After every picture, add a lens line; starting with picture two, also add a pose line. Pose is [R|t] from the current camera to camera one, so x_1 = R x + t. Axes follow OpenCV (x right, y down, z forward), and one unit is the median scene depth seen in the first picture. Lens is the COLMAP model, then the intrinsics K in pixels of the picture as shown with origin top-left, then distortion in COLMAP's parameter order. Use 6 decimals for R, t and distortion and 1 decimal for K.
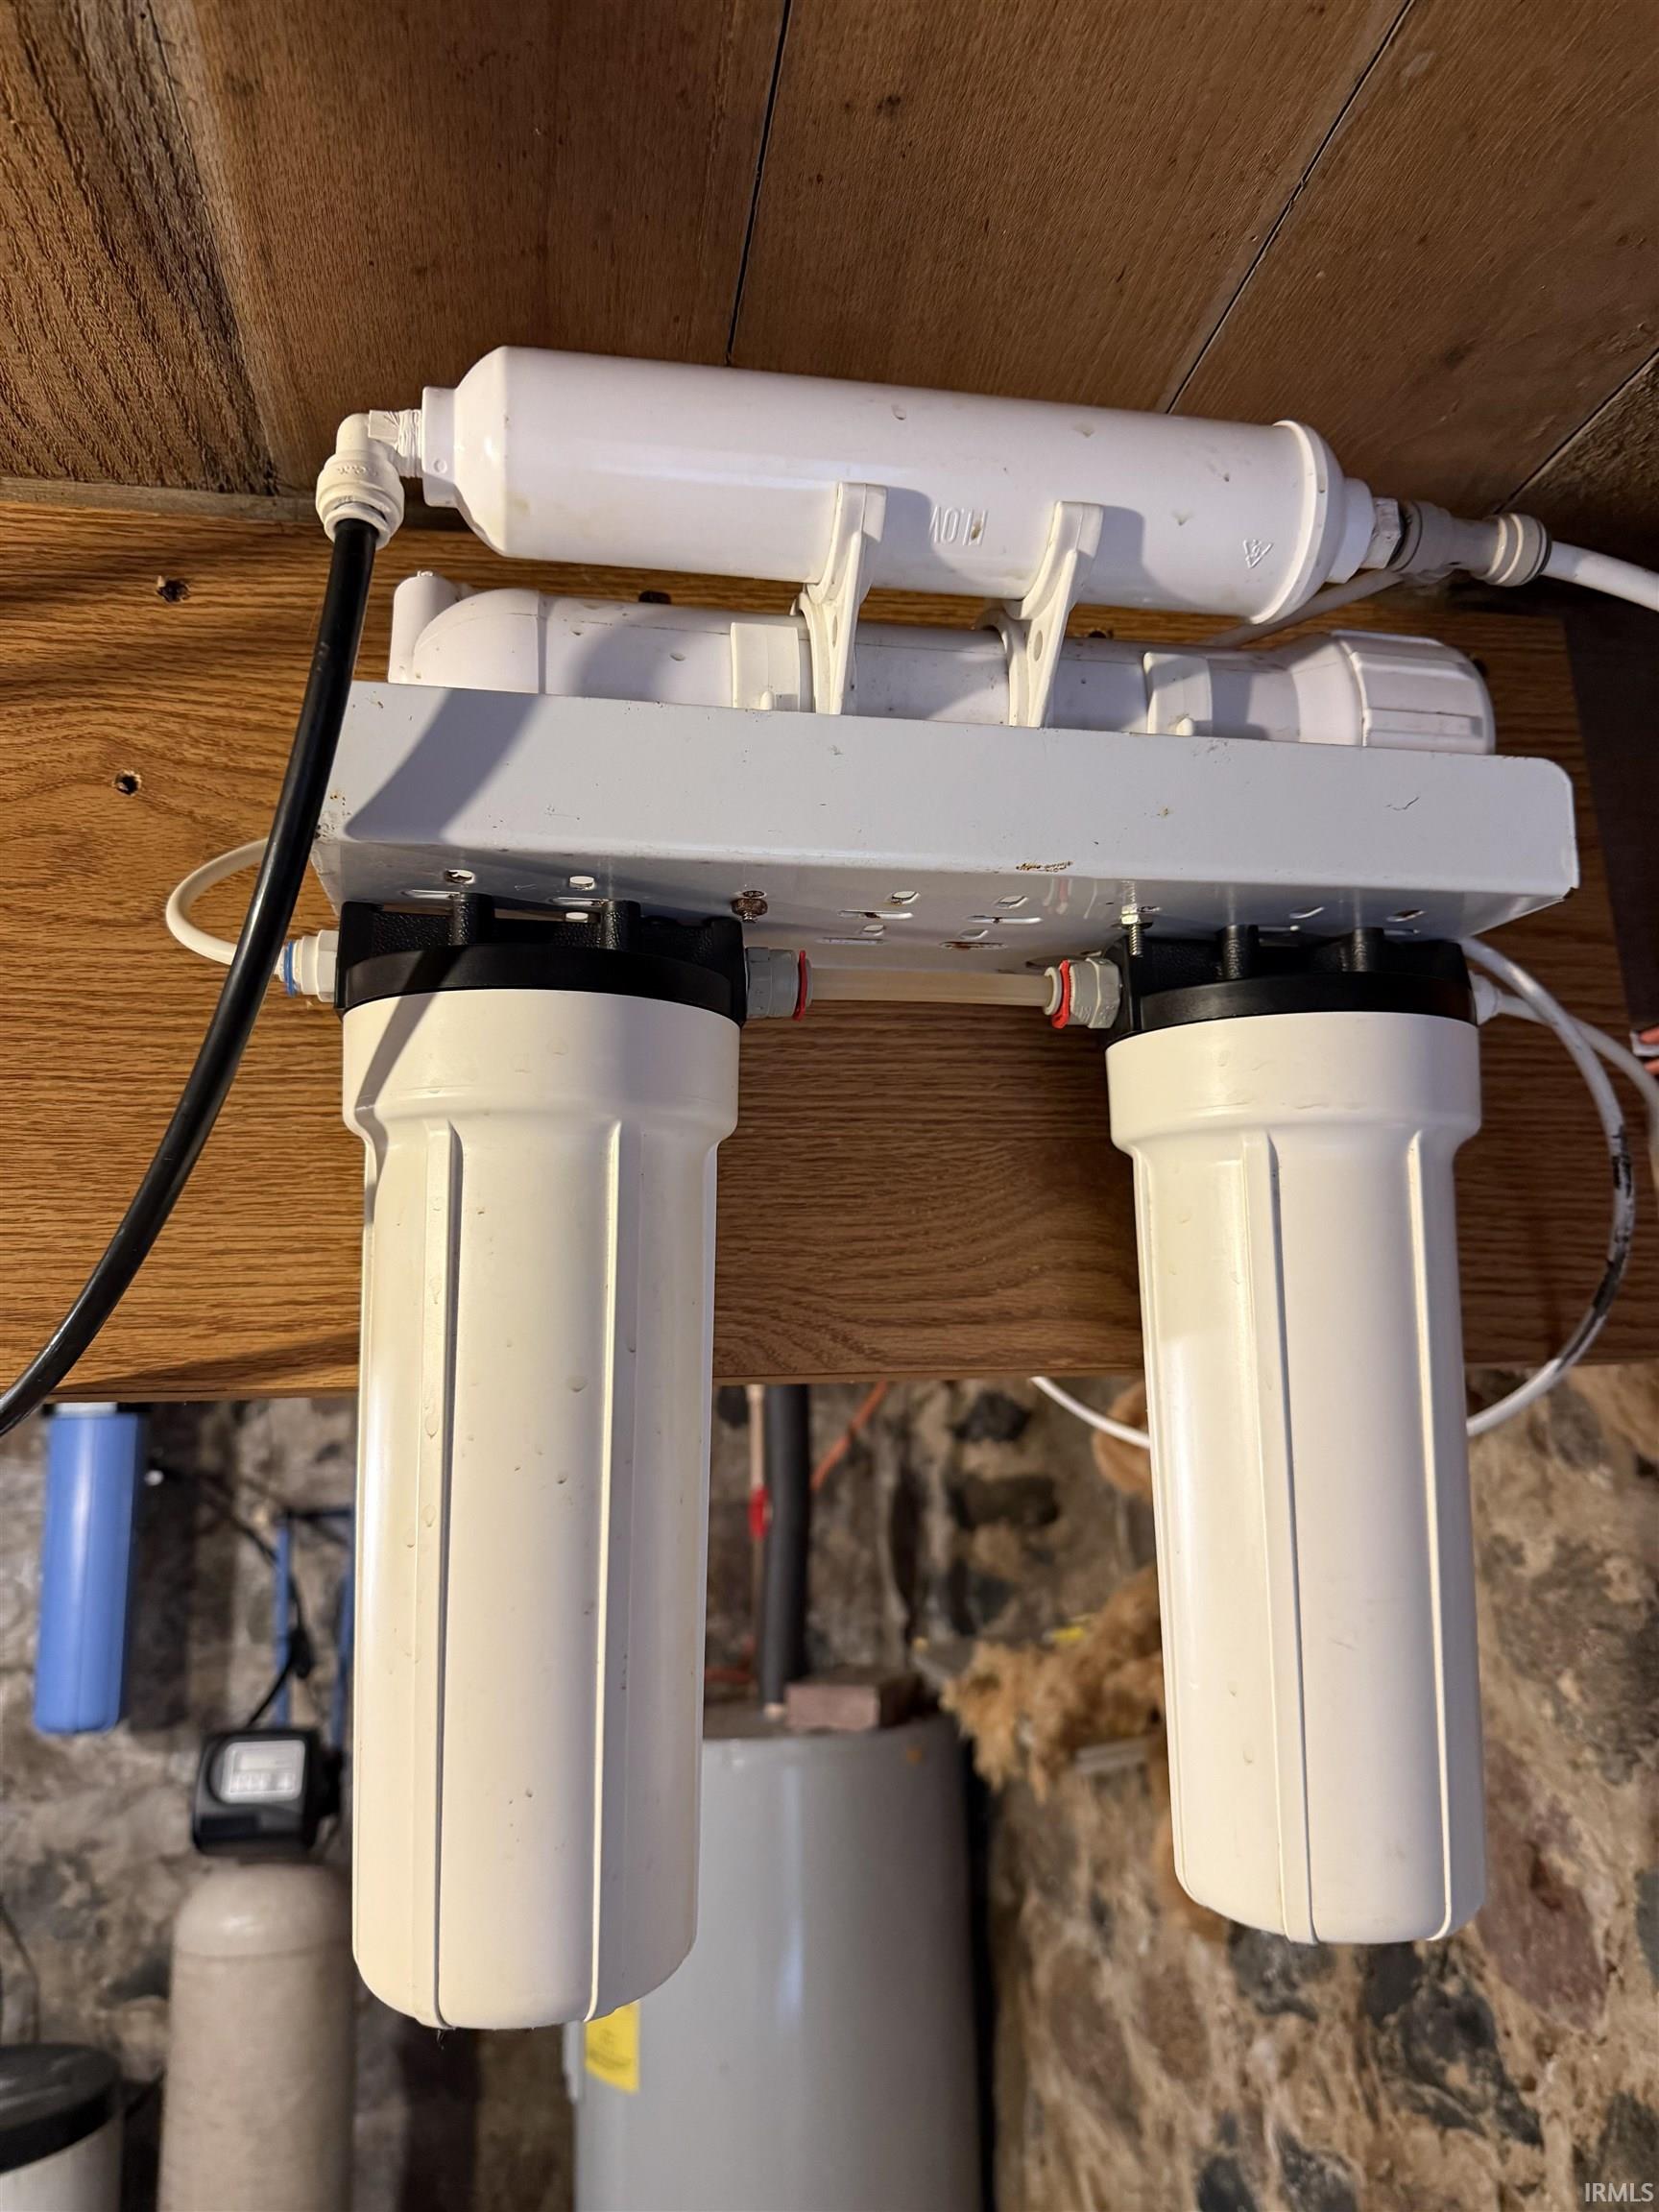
lens RADIAL K [[1637.8, 0, 829.5], [0, 1637.8, 1106.0], [0, 0, 1]] dist [-0.007728, -0.002487]
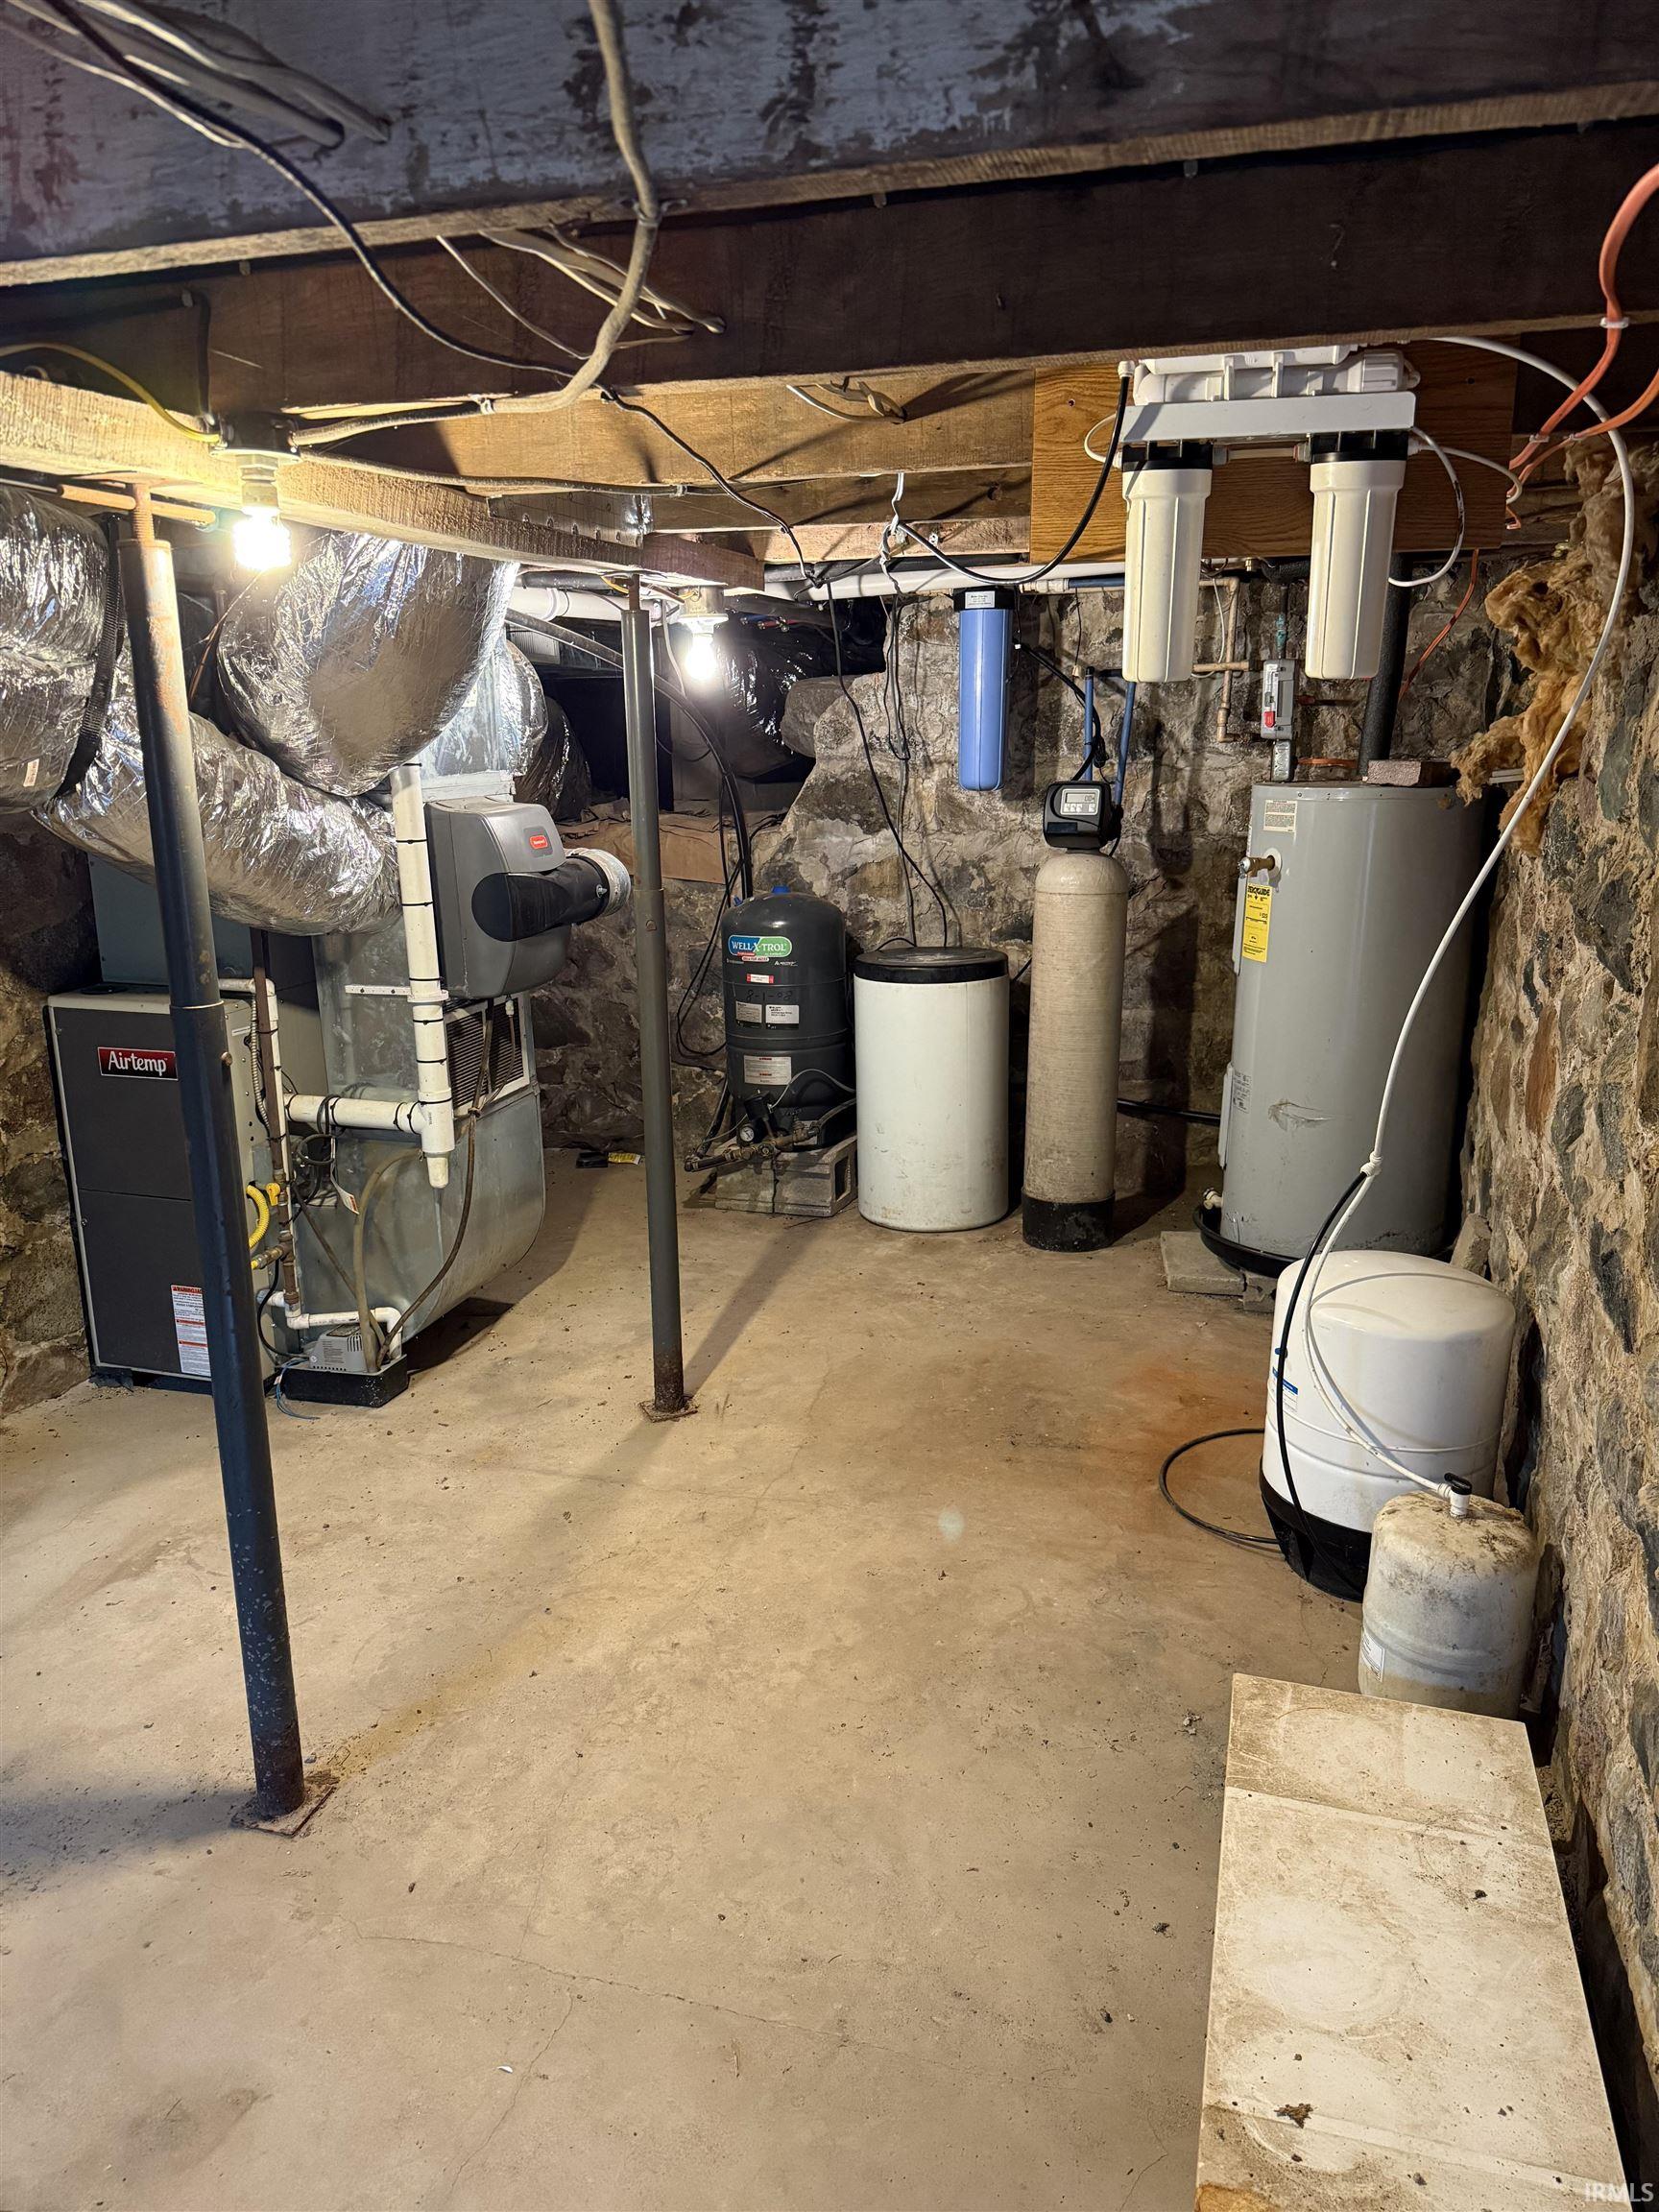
lens RADIAL K [[1567.6, 0, 829.5], [0, 1567.6, 1106.0], [0, 0, 1]] dist [0.095250, -0.141742]
pose [[0.894746, 0.132823, -0.426366, 0.181014], [0.073149, 0.898260, 0.433335, -0.073851], [0.440544, -0.418913, 0.793998, -0.598301]]
